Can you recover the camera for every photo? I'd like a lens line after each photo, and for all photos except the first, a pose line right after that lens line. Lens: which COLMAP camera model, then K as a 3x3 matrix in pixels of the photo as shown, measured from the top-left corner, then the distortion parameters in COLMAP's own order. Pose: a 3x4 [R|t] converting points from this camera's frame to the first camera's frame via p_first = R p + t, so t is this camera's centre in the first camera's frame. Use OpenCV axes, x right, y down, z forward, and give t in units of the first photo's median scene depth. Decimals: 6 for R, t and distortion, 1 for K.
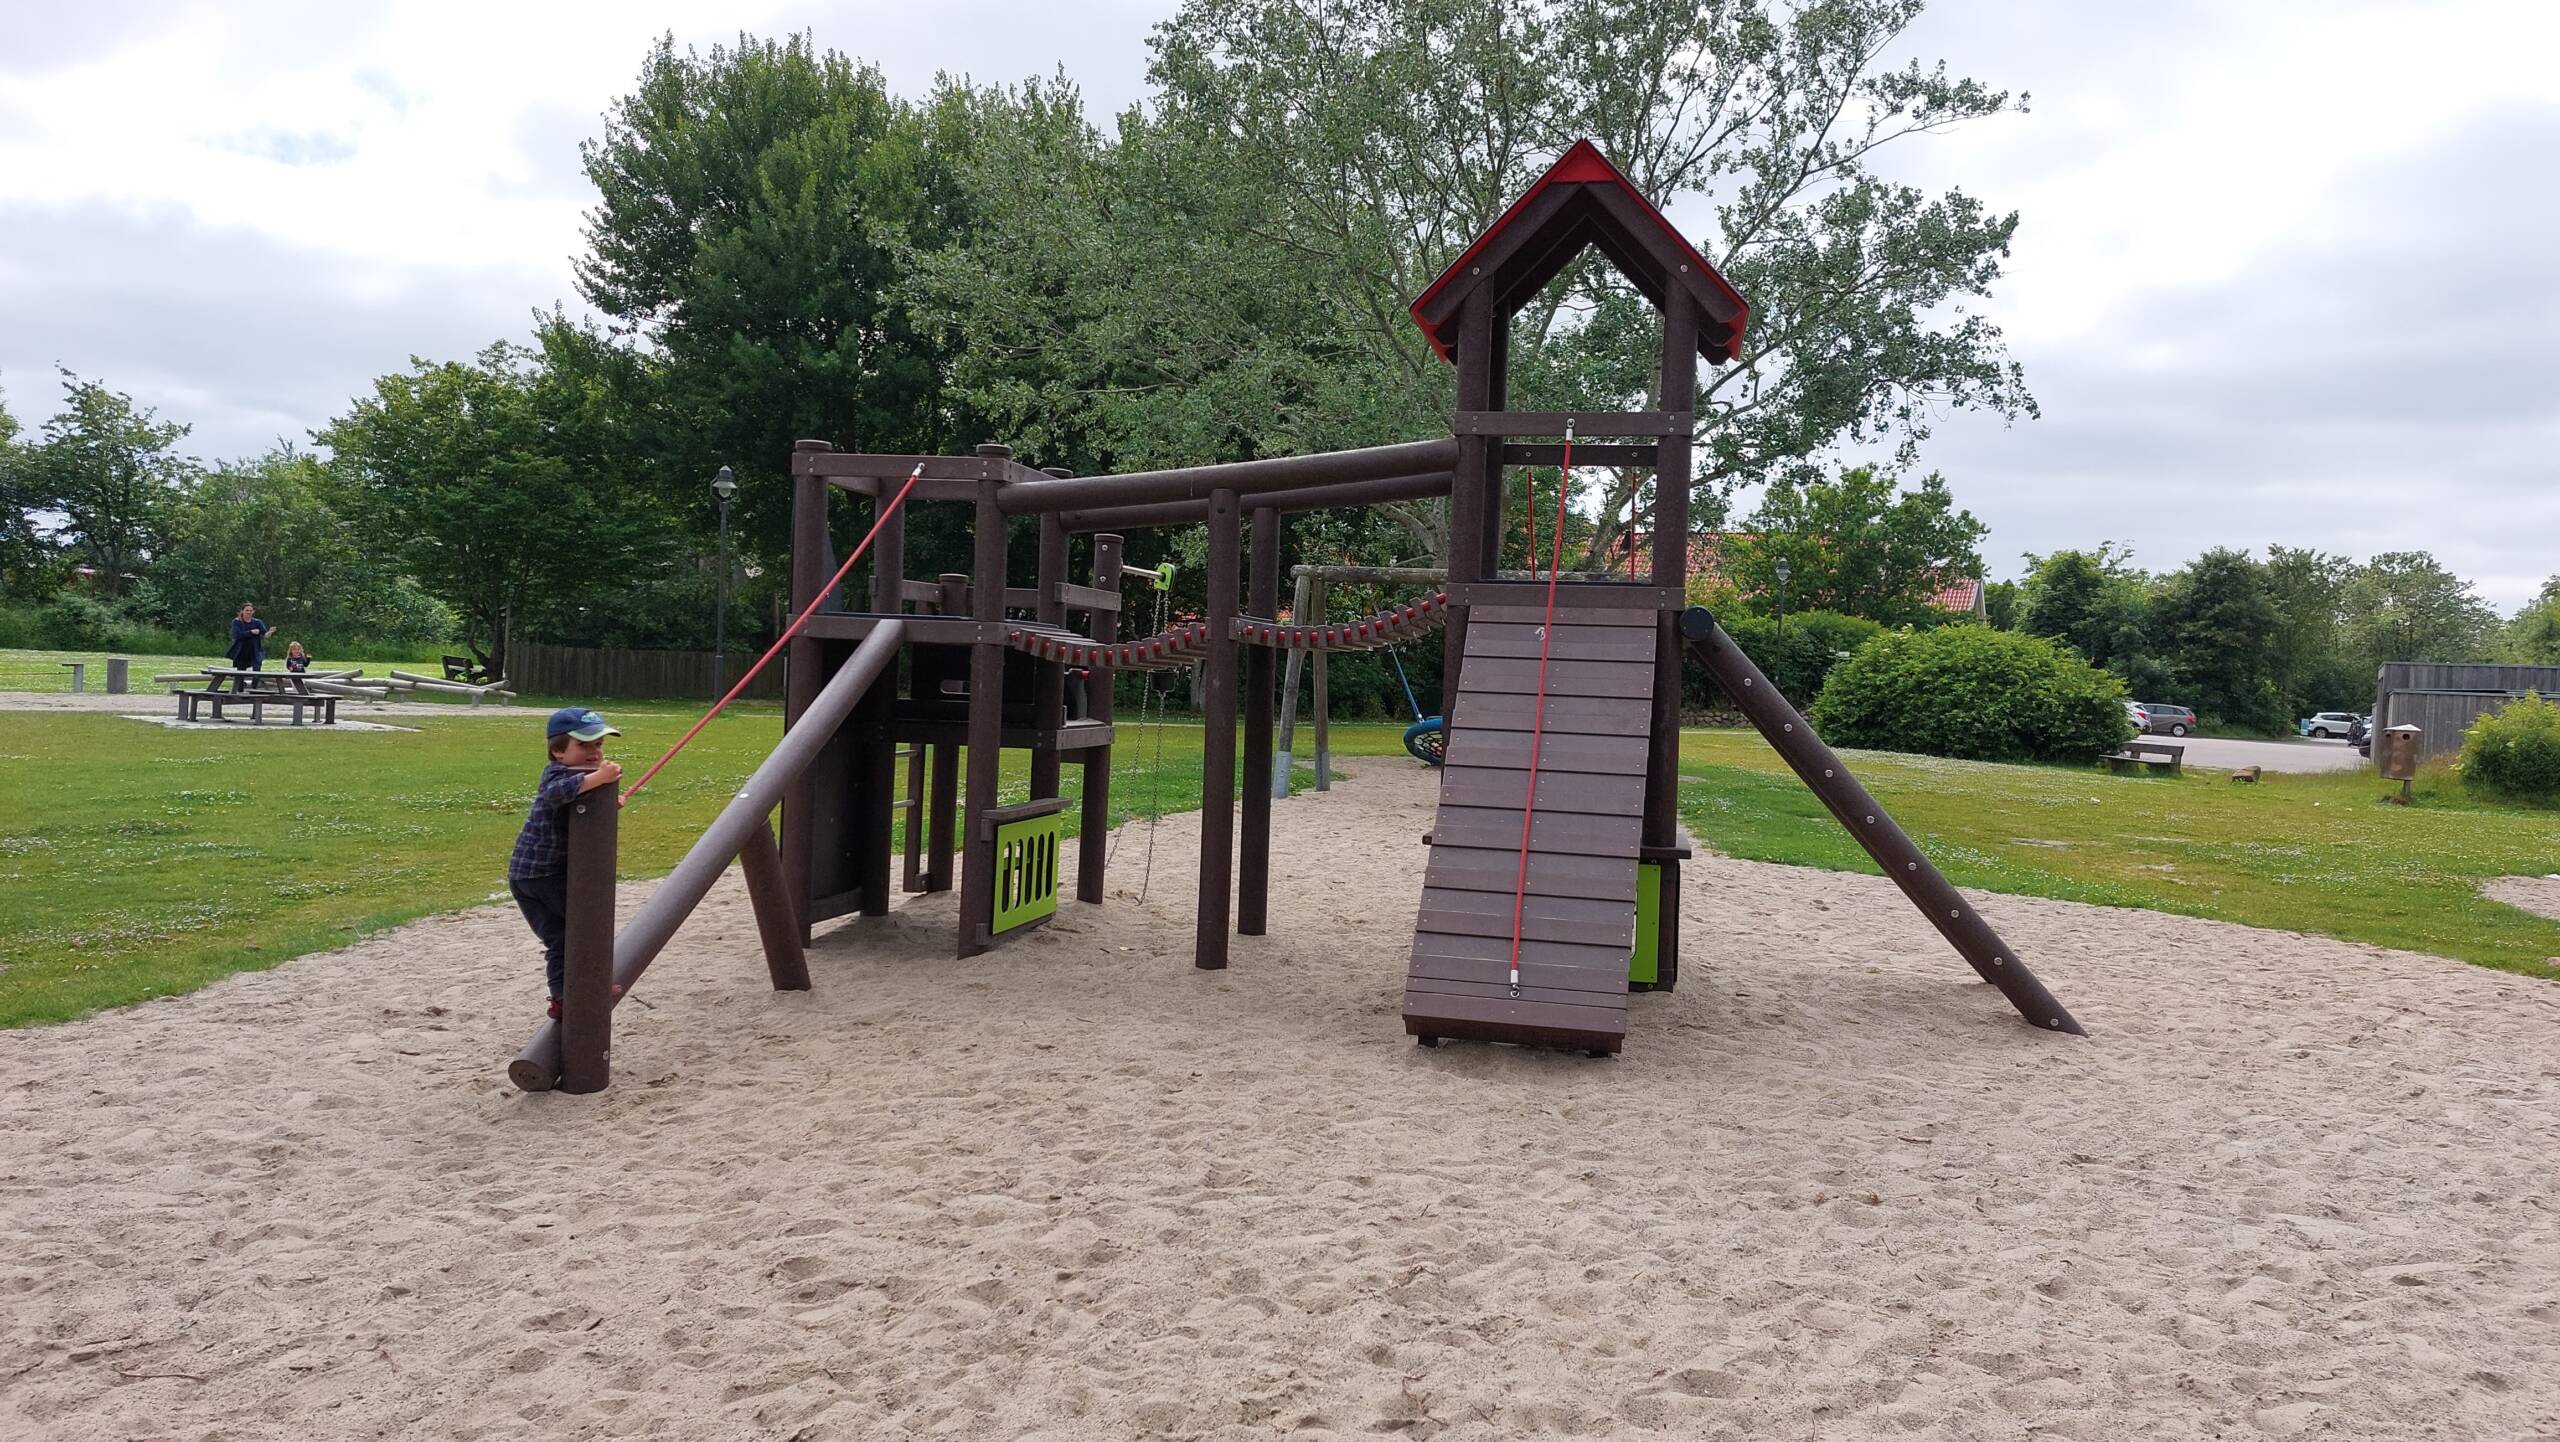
lens RADIAL K [[1891.8, 0, 1280.0], [0, 1891.8, 721.0], [0, 0, 1]] dist [-0.004531, -0.000808]
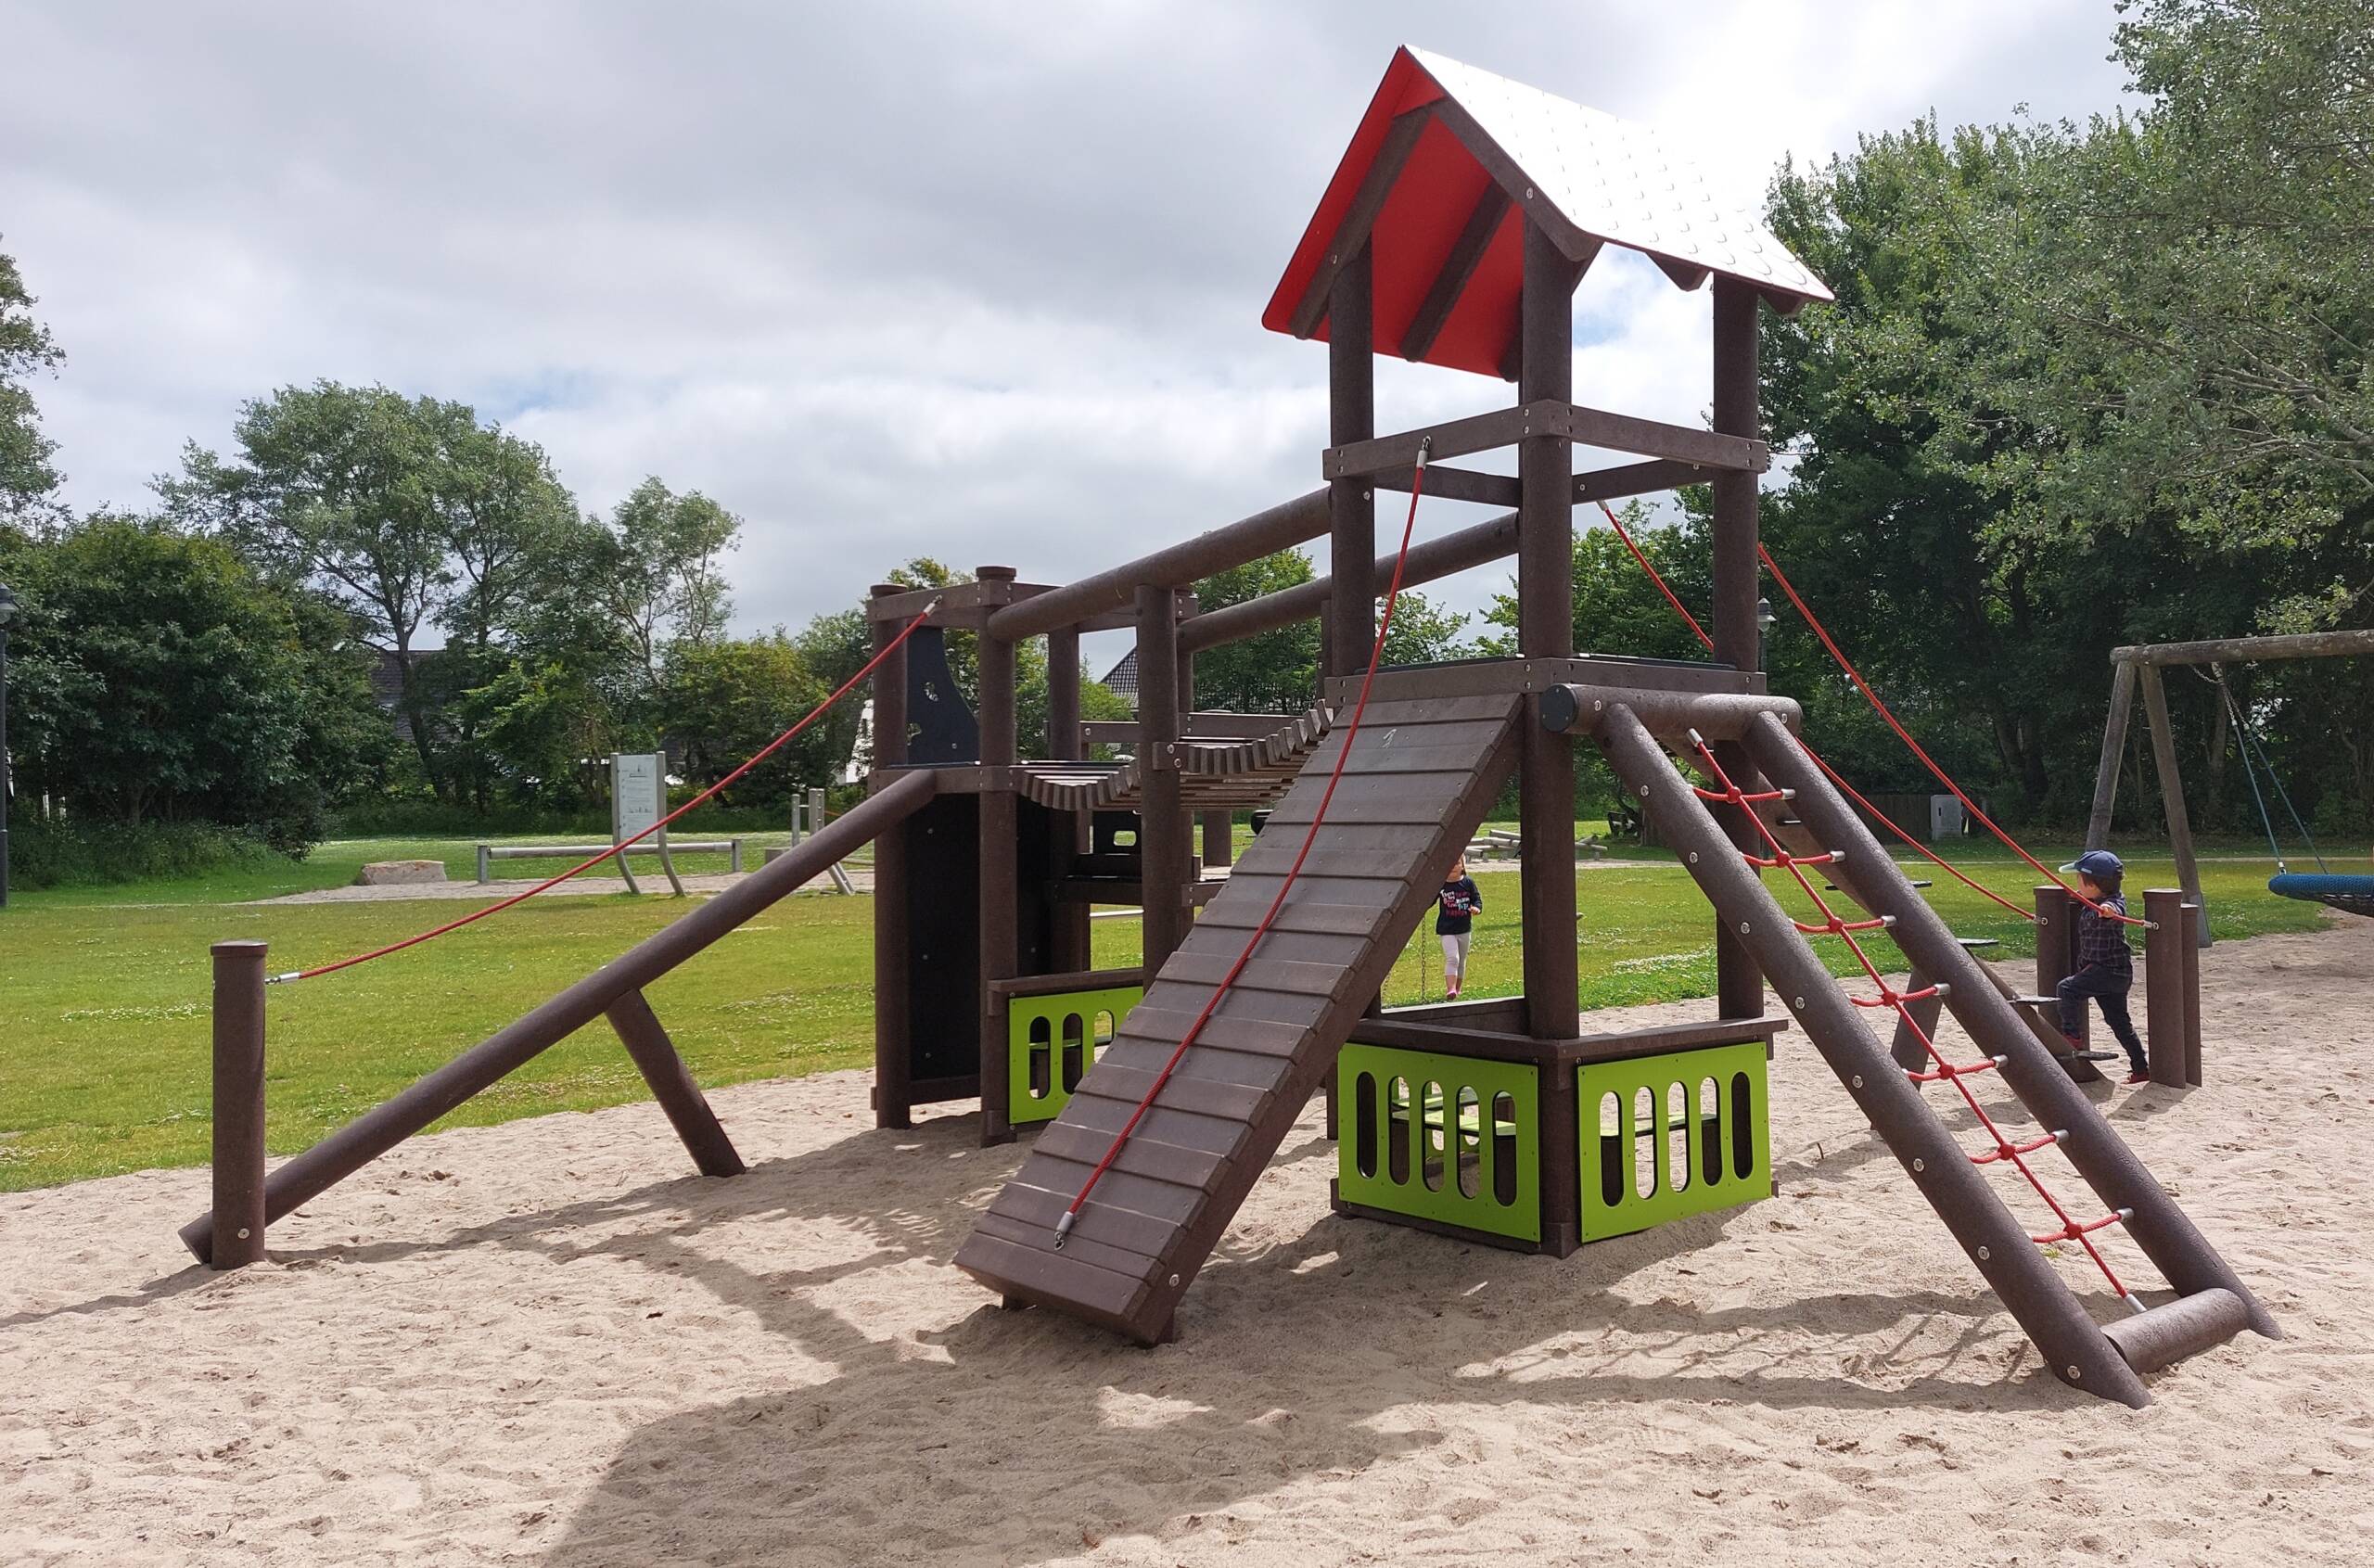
lens RADIAL K [[1973.5, 0, 1187.0], [0, 1973.5, 784.0], [0, 0, 1]] dist [0.002602, -0.004138]
pose [[0.772548, -0.061271, -0.631993, 0.058424], [0.033633, 0.997885, -0.055630, 0.000898], [0.634065, 0.021721, 0.772975, 0.040365]]
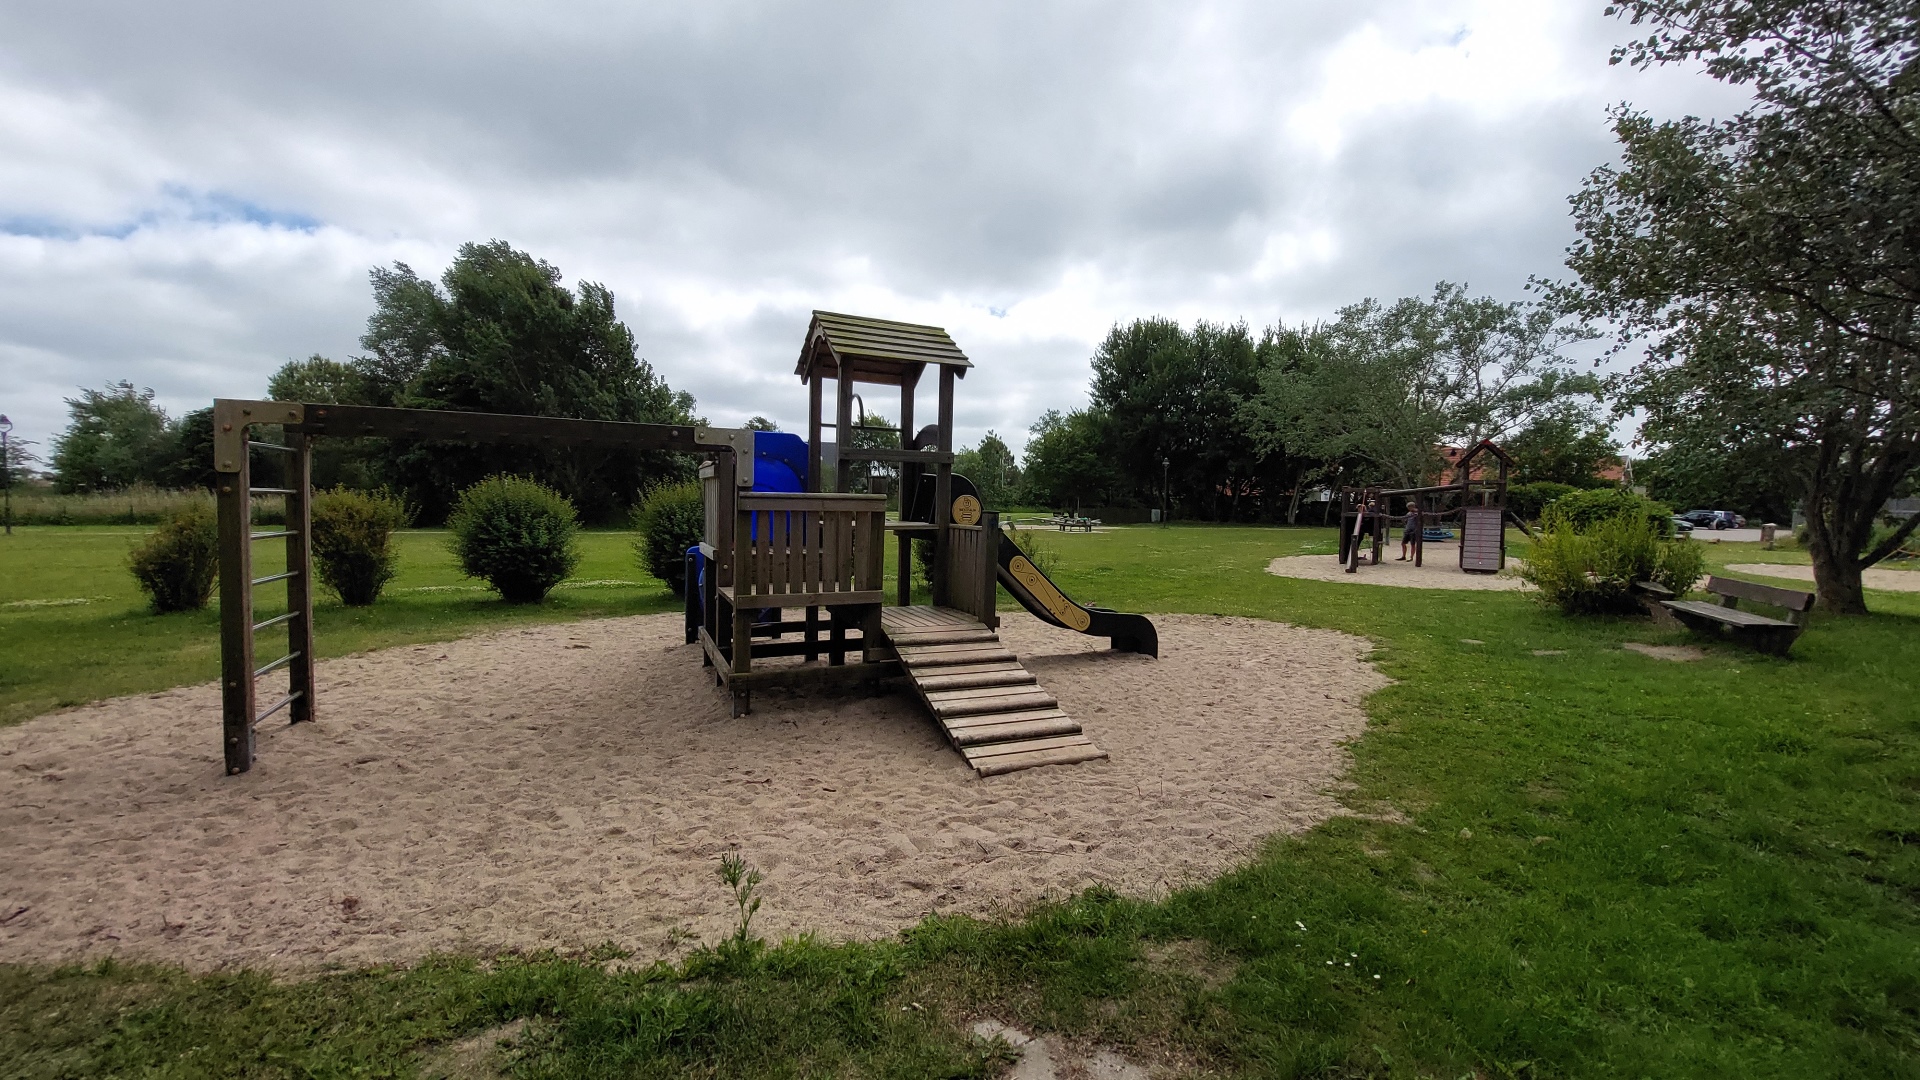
lens RADIAL K [[707.8, 0, 960.0], [0, 707.8, 540.0], [0, 0, 1]] dist [-0.039306, 0.000081]
pose [[0.908792, -0.008732, -0.417158, -0.065191], [0.014919, 0.999822, 0.011575, -0.001372], [0.416983, -0.016743, 0.908760, -0.250546]]
